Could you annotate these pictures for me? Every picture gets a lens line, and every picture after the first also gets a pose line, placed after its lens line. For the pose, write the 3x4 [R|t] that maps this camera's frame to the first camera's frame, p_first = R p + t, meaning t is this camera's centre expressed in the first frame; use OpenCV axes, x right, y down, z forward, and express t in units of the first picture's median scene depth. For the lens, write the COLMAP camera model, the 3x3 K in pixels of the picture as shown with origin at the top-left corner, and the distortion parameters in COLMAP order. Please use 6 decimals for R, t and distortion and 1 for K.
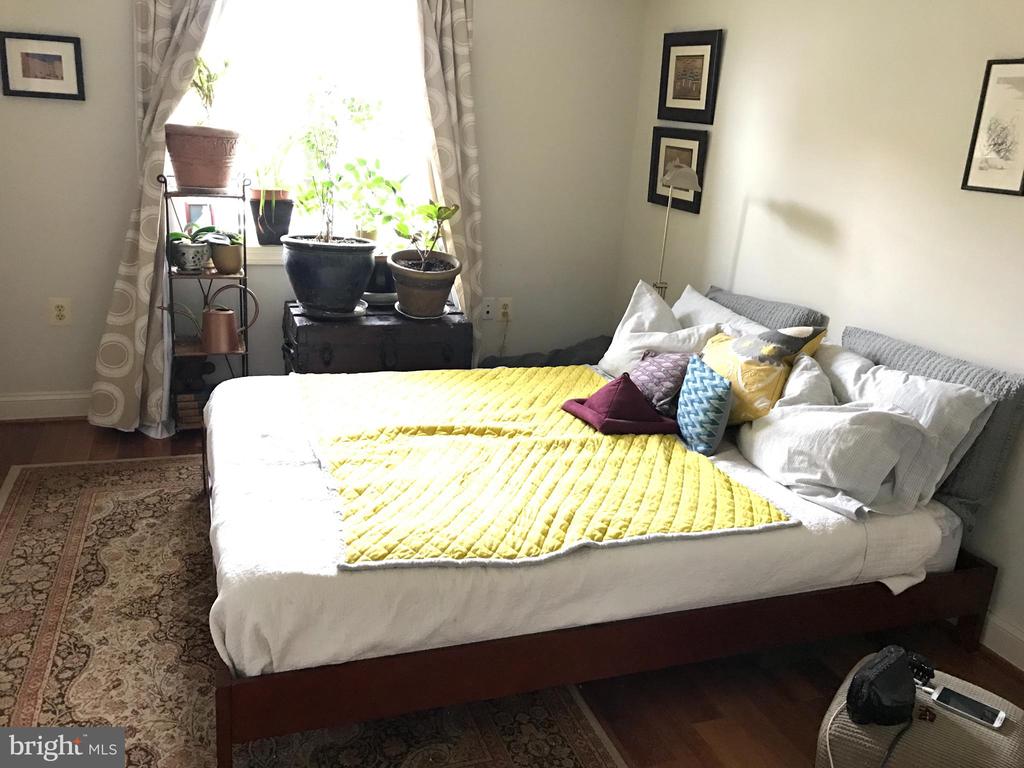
lens RADIAL K [[844.5, 0, 509.0], [0, 844.5, 382.9], [0, 0, 1]] dist [0.031131, -0.019985]
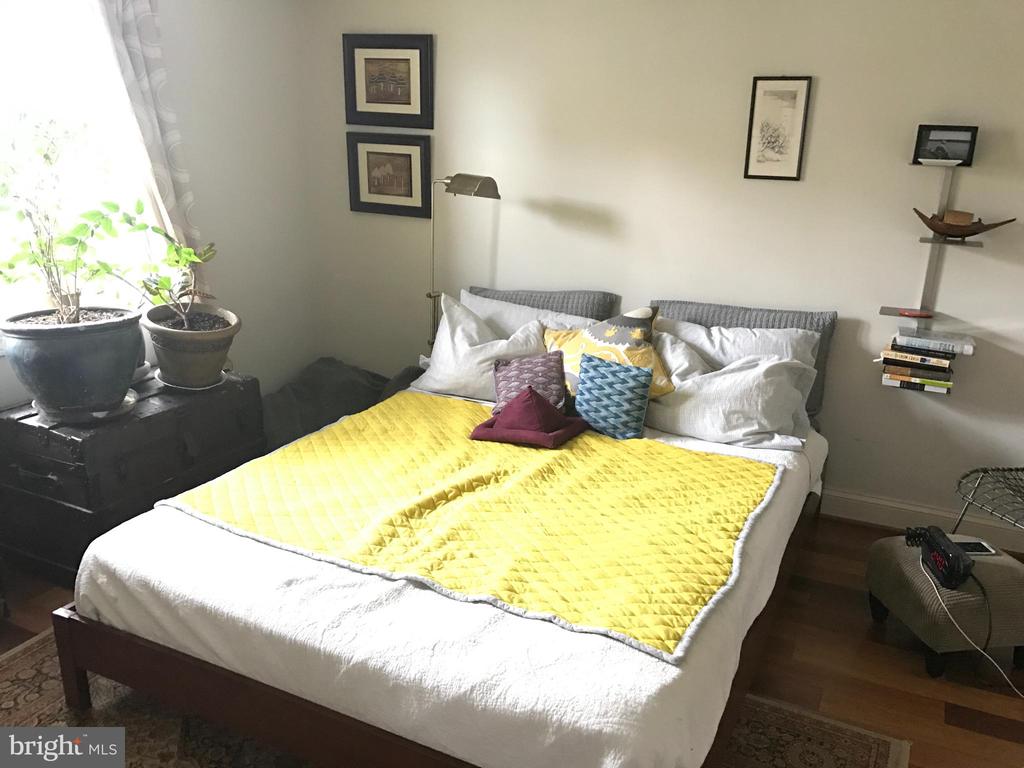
lens RADIAL K [[837.6, 0, 510.2], [0, 837.6, 379.2], [0, 0, 1]] dist [0.077997, -0.134762]
pose [[0.725936, -0.247349, 0.641744, -0.456743], [0.229432, 0.966734, 0.113079, -0.121601], [-0.648366, 0.065149, 0.758536, 0.220899]]
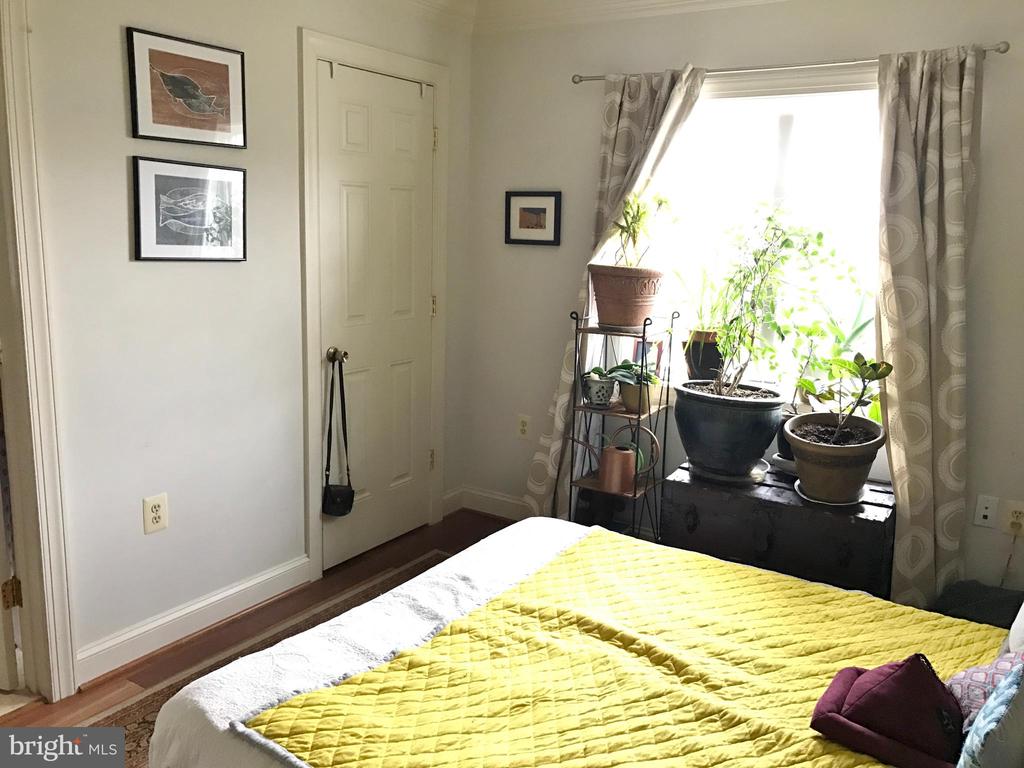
lens RADIAL K [[844.5, 0, 509.0], [0, 844.5, 382.9], [0, 0, 1]] dist [0.031131, -0.019985]
pose [[0.599488, 0.100265, -0.794079, 0.371814], [-0.222322, 0.973940, -0.044866, -0.094510], [0.768887, 0.203438, 0.606157, 0.324603]]
